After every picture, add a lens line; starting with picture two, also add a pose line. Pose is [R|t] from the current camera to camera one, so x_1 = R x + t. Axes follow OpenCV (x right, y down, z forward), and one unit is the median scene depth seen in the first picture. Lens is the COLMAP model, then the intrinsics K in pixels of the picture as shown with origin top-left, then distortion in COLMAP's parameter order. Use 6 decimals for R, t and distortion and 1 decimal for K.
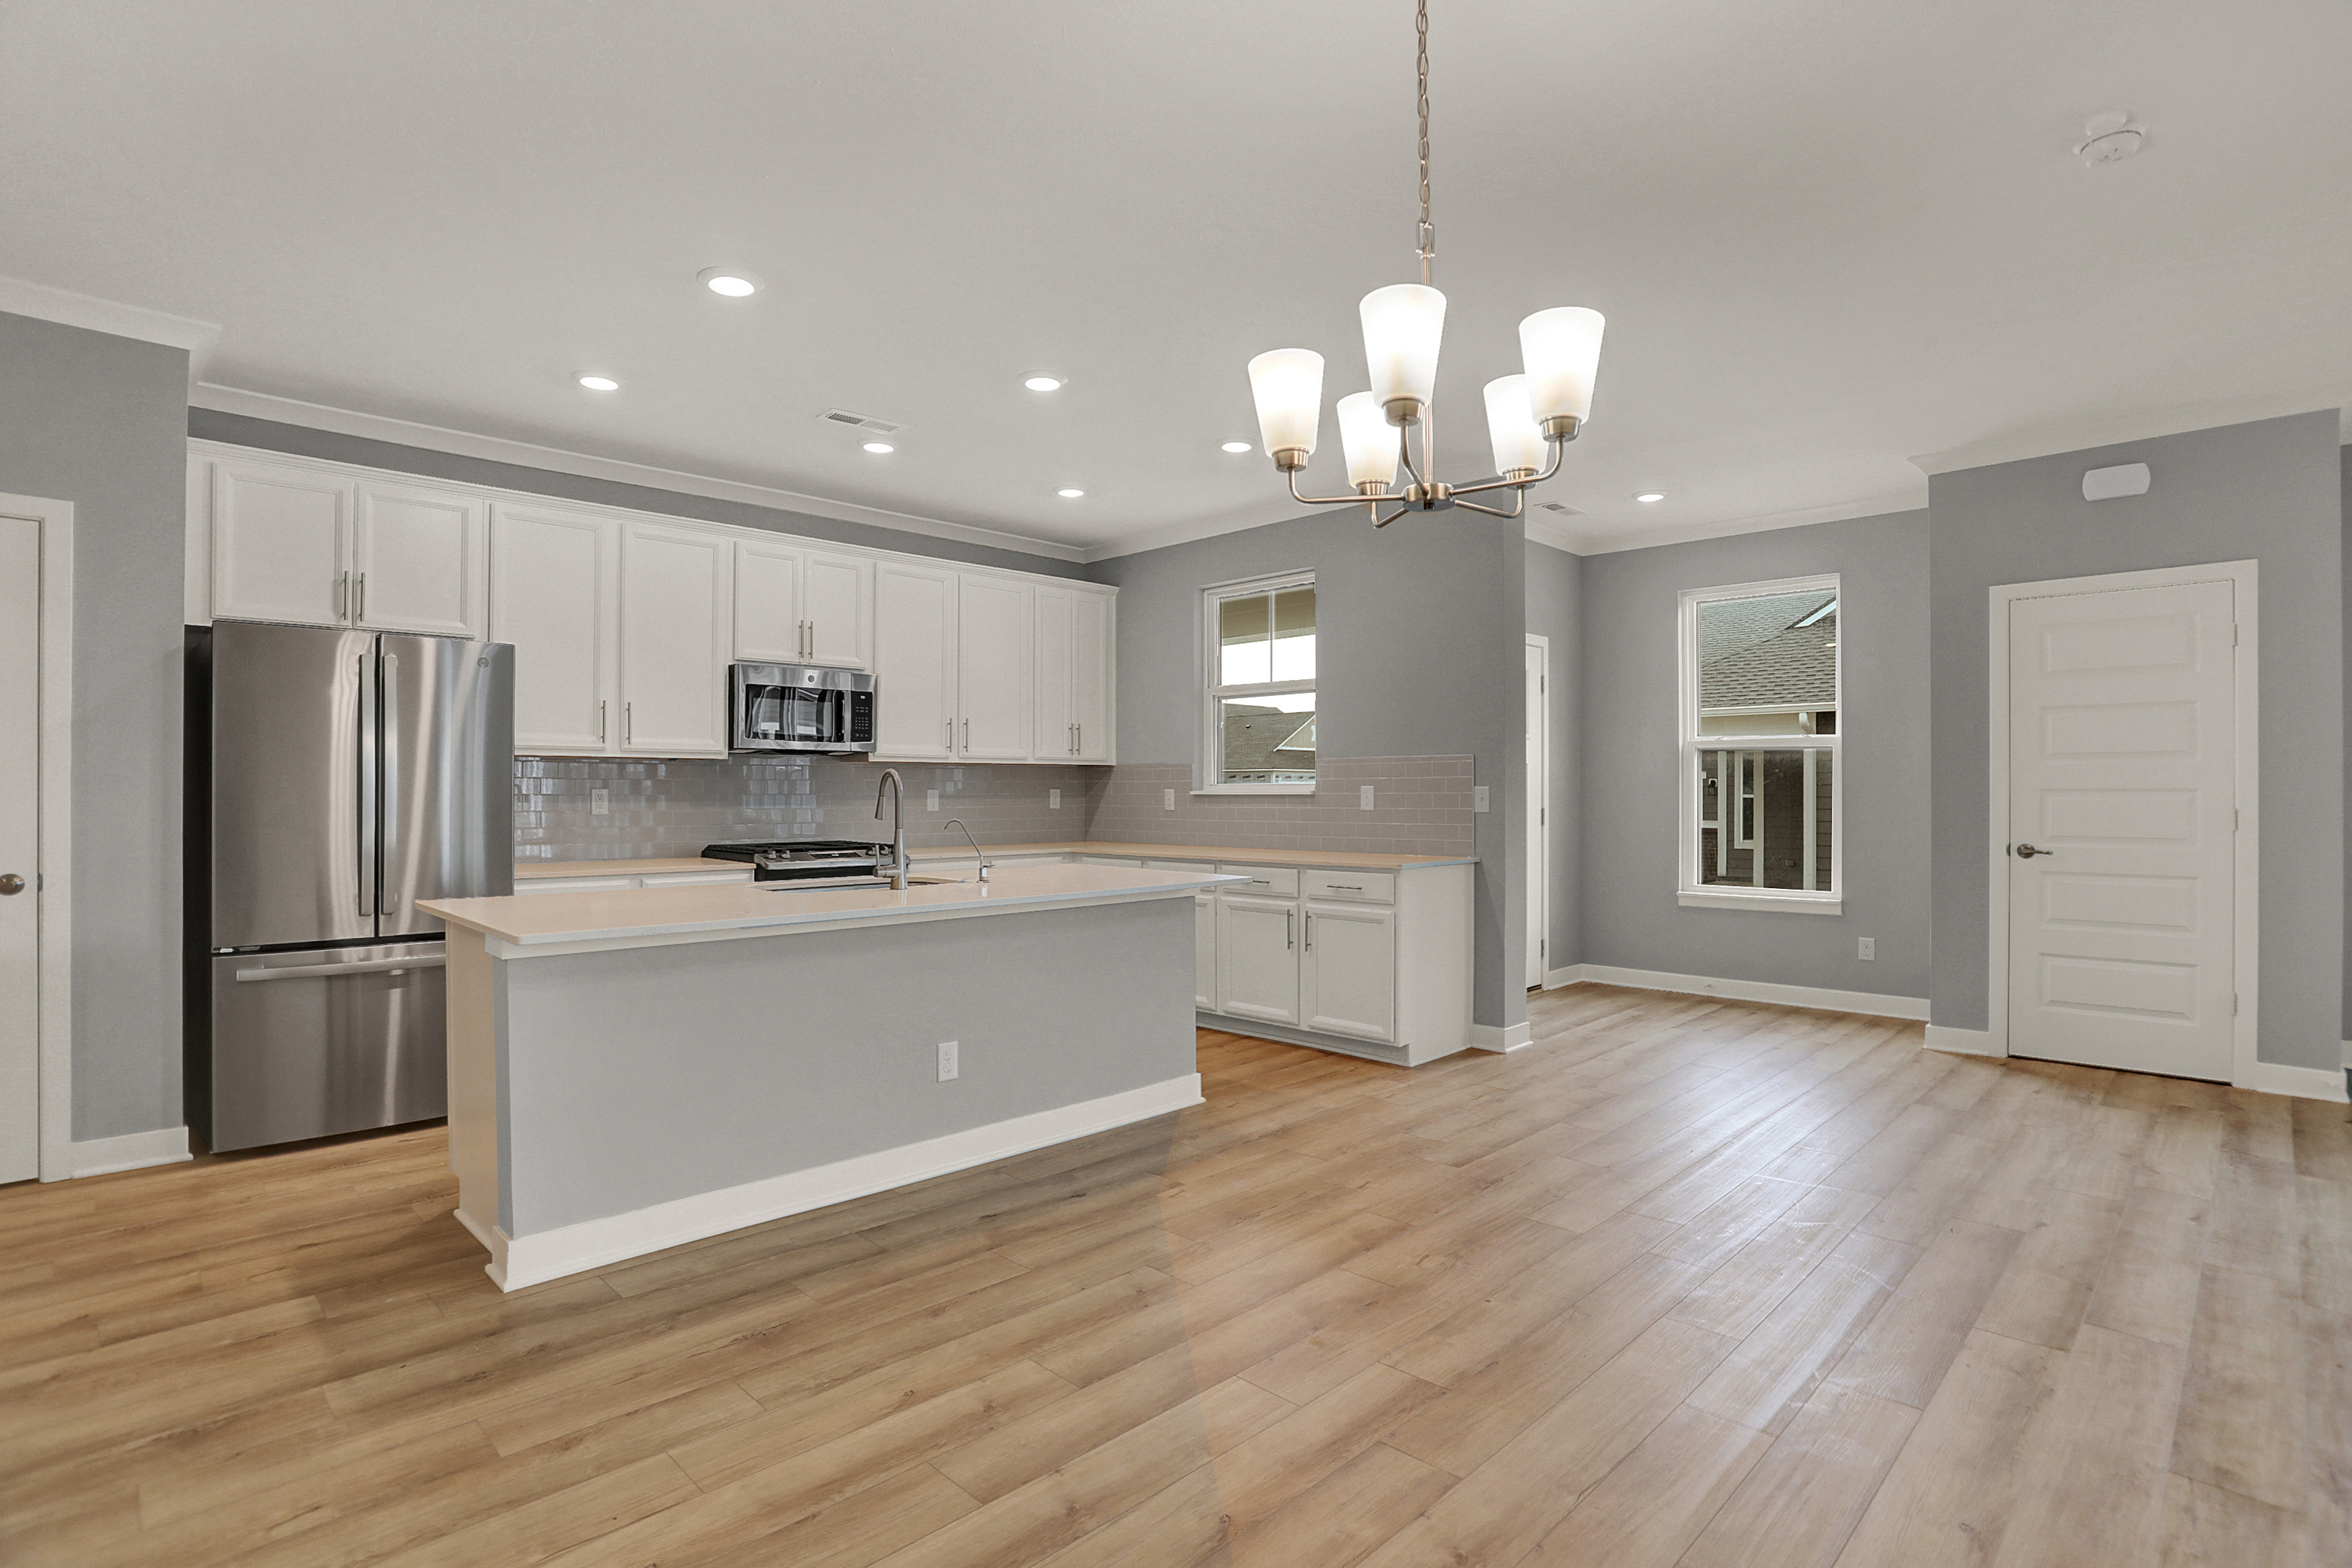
lens RADIAL K [[1142.4, 0, 1188.5], [0, 1142.4, 787.0], [0, 0, 1]] dist [-0.068758, 0.025491]
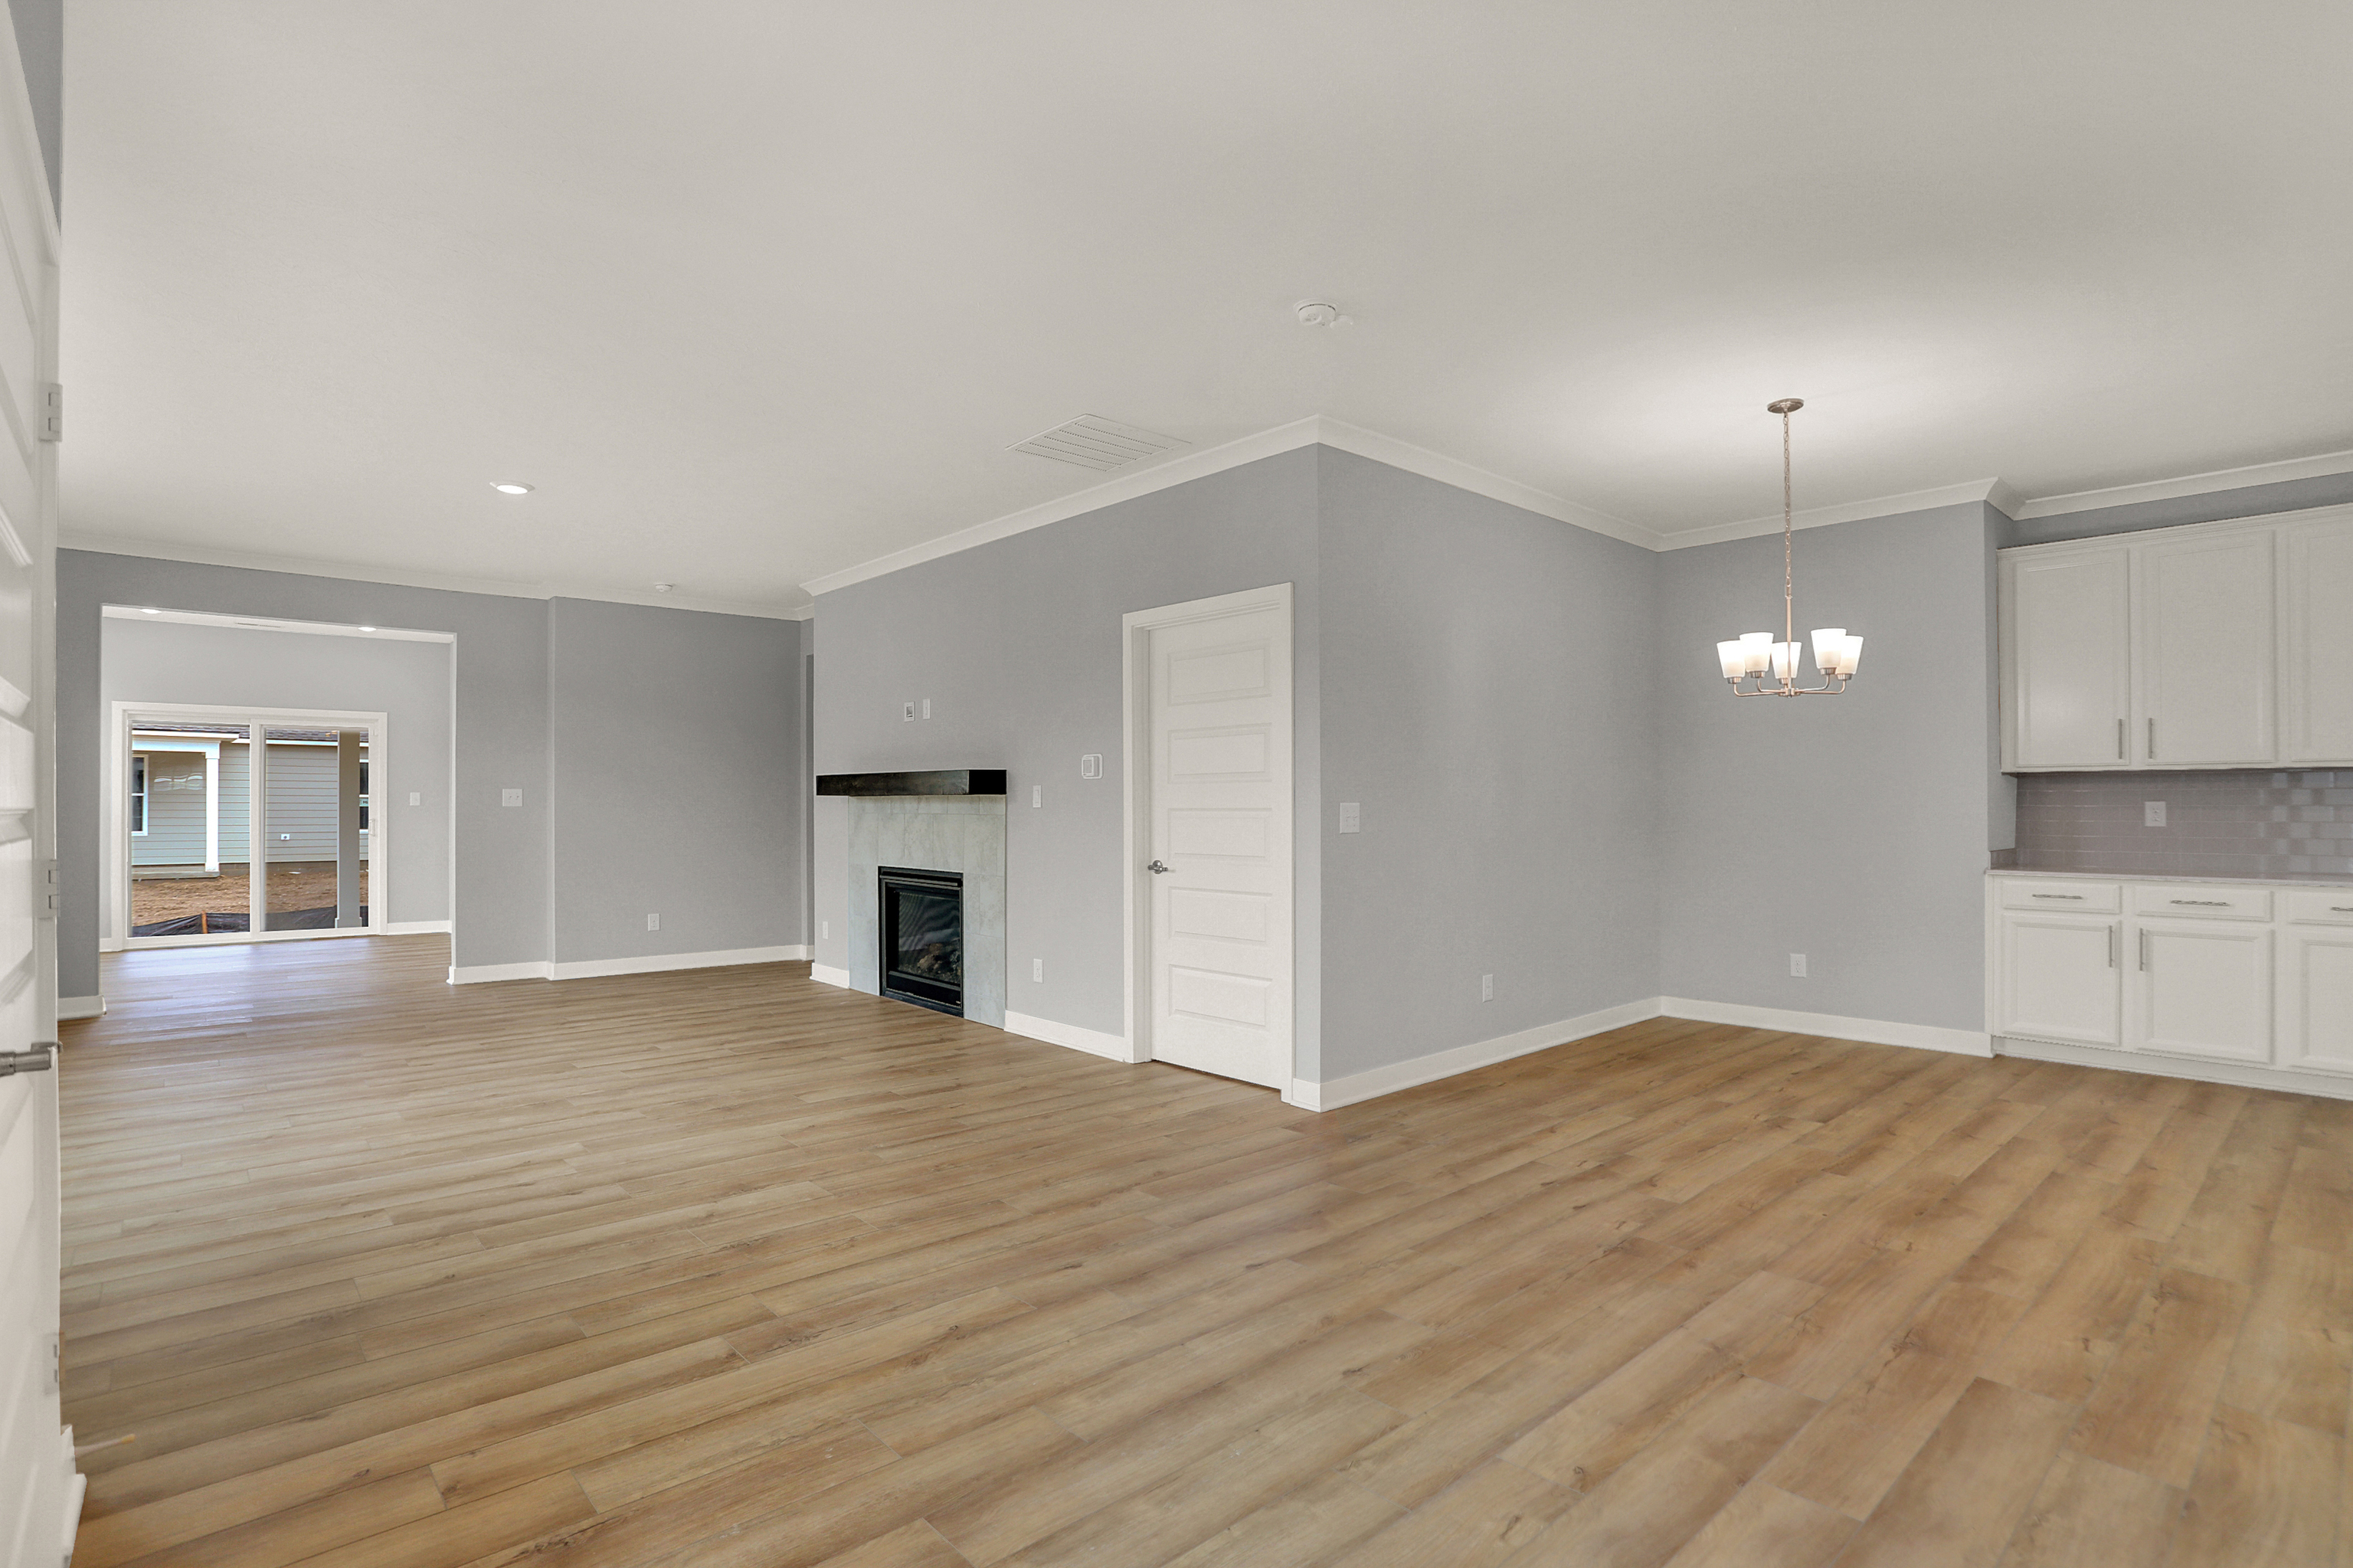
lens RADIAL K [[1152.9, 0, 1182.8], [0, 1152.9, 798.9], [0, 0, 1]] dist [-0.074556, 0.030539]
pose [[-0.998351, 0.004034, 0.057268, 0.623263], [0.003415, 0.999935, -0.010899, 0.008899], [-0.057308, -0.010686, -0.998299, 1.576713]]
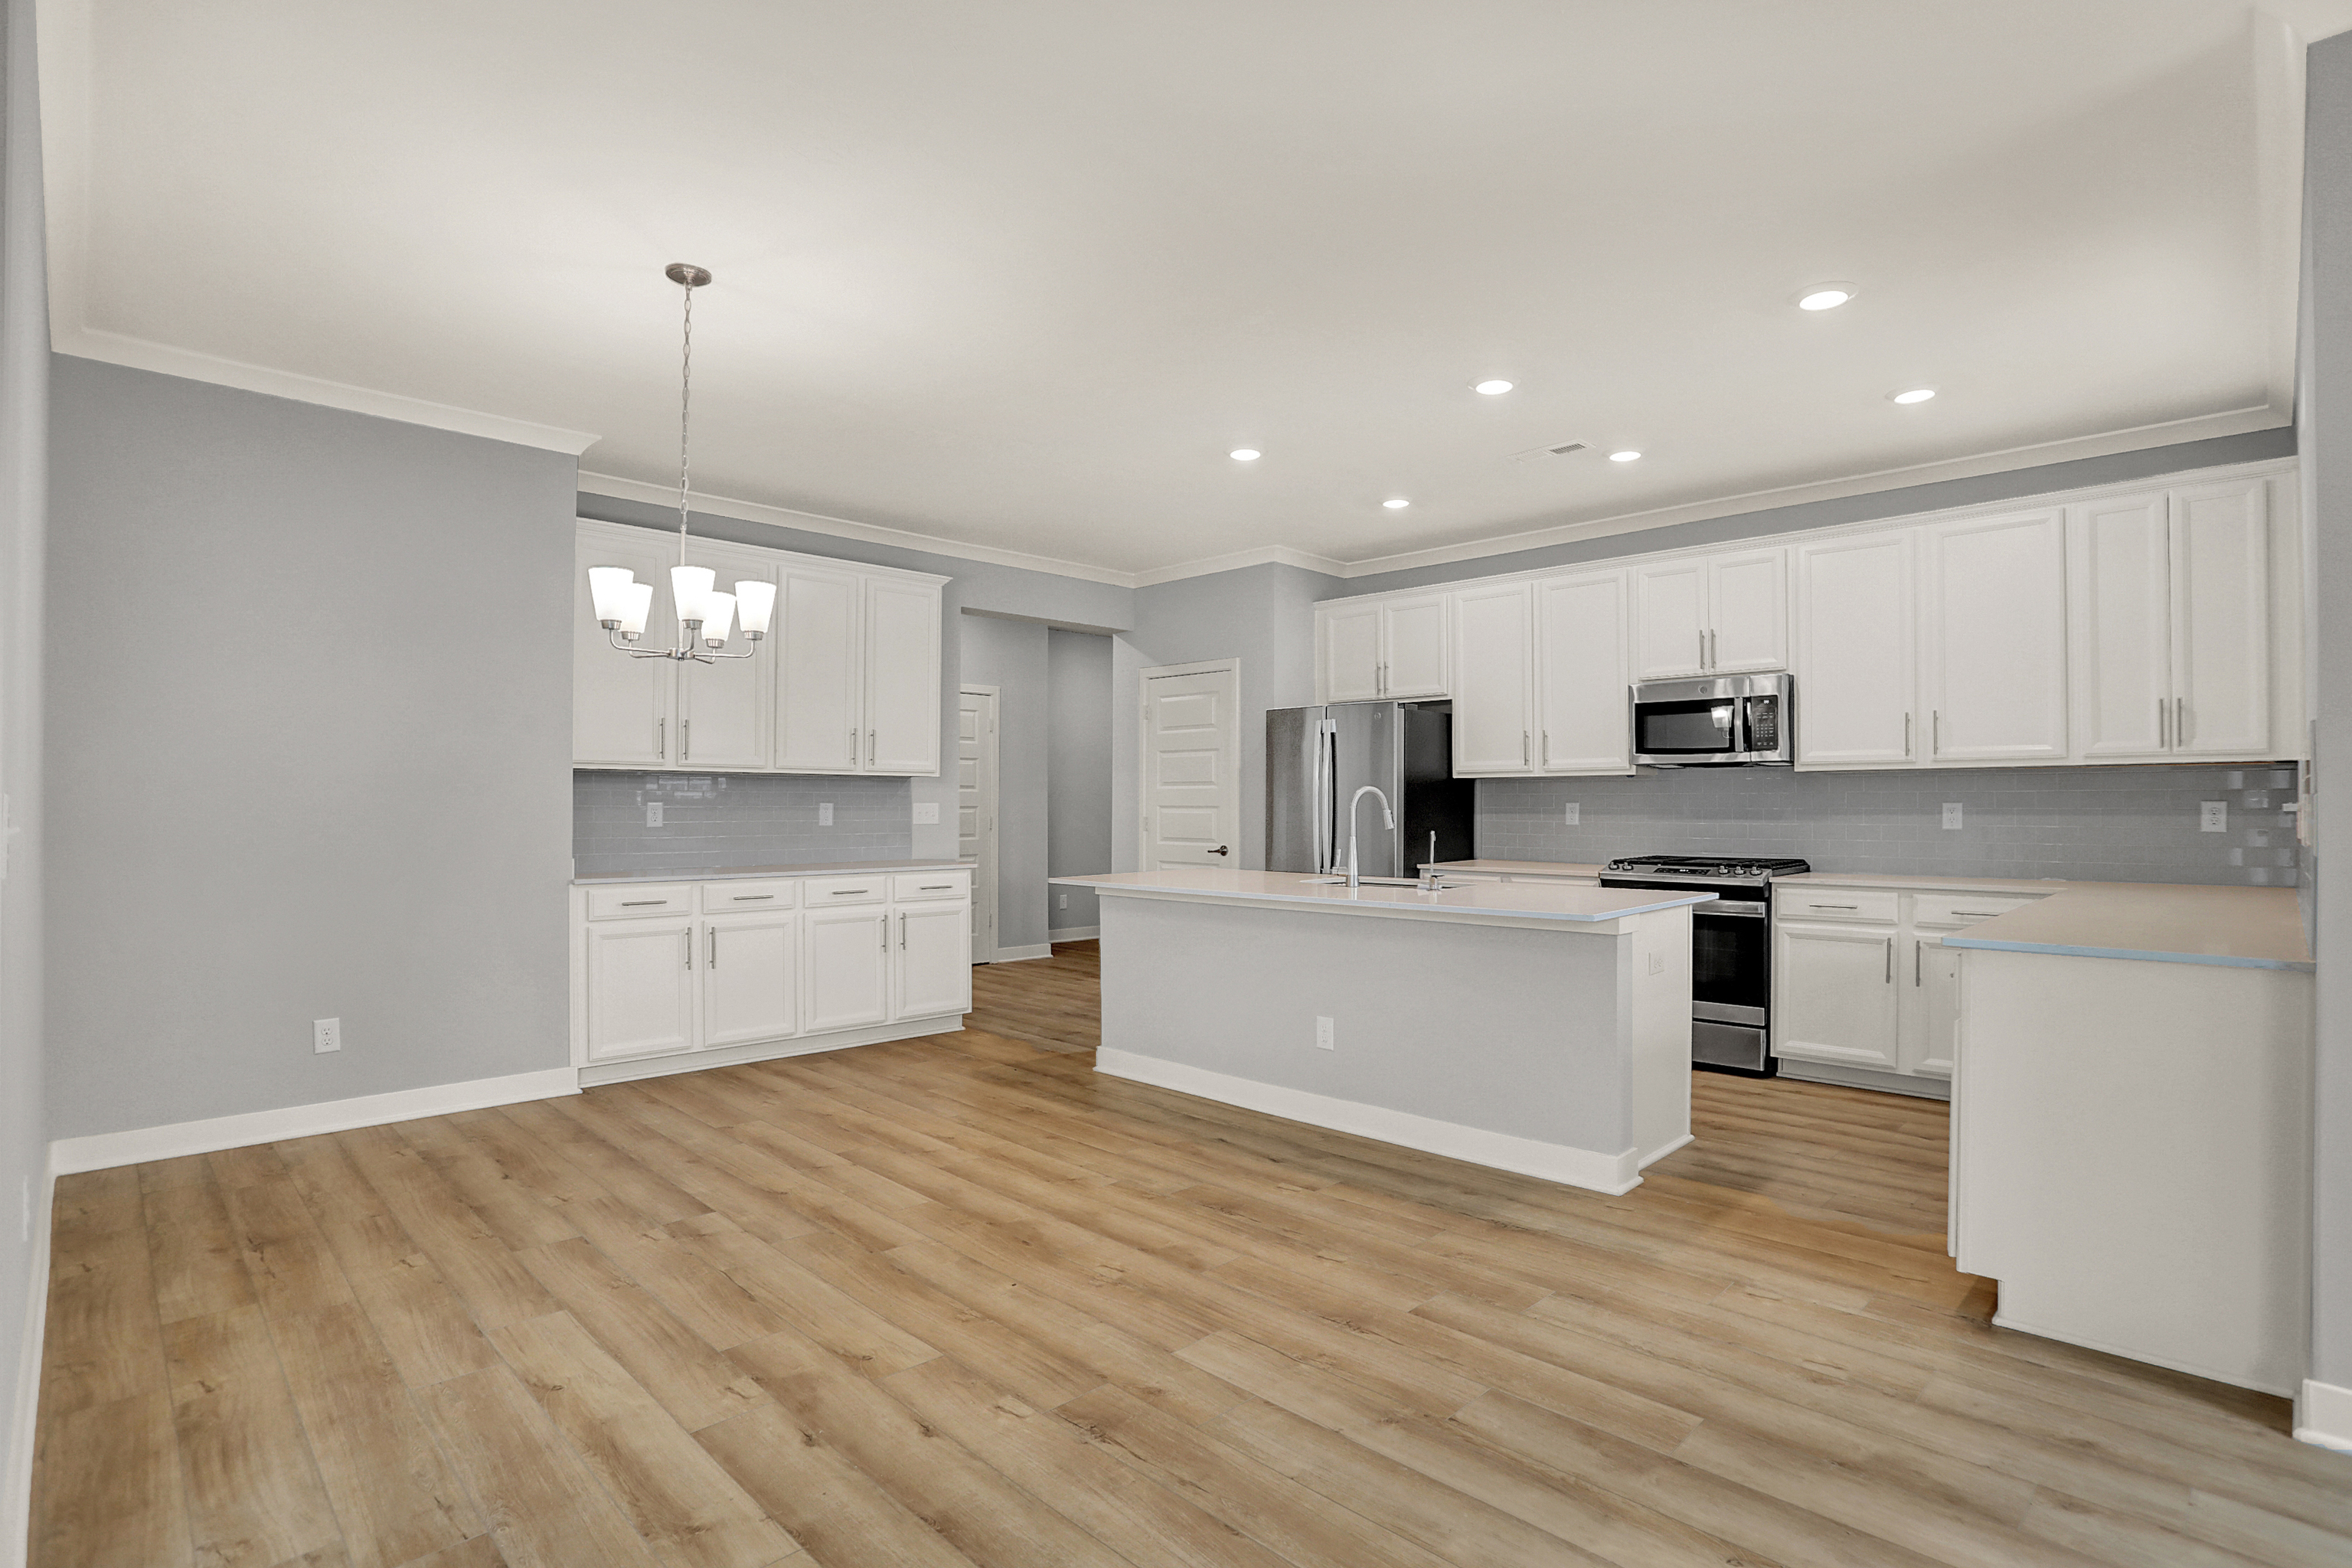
lens RADIAL K [[1152.4, 0, 1182.3], [0, 1152.4, 798.9], [0, 0, 1]] dist [-0.074556, 0.030539]
pose [[-0.008712, -0.005328, -0.999948, 0.933168], [0.003762, 0.999979, -0.005361, 0.003236], [0.999955, -0.003808, -0.008692, 0.813024]]
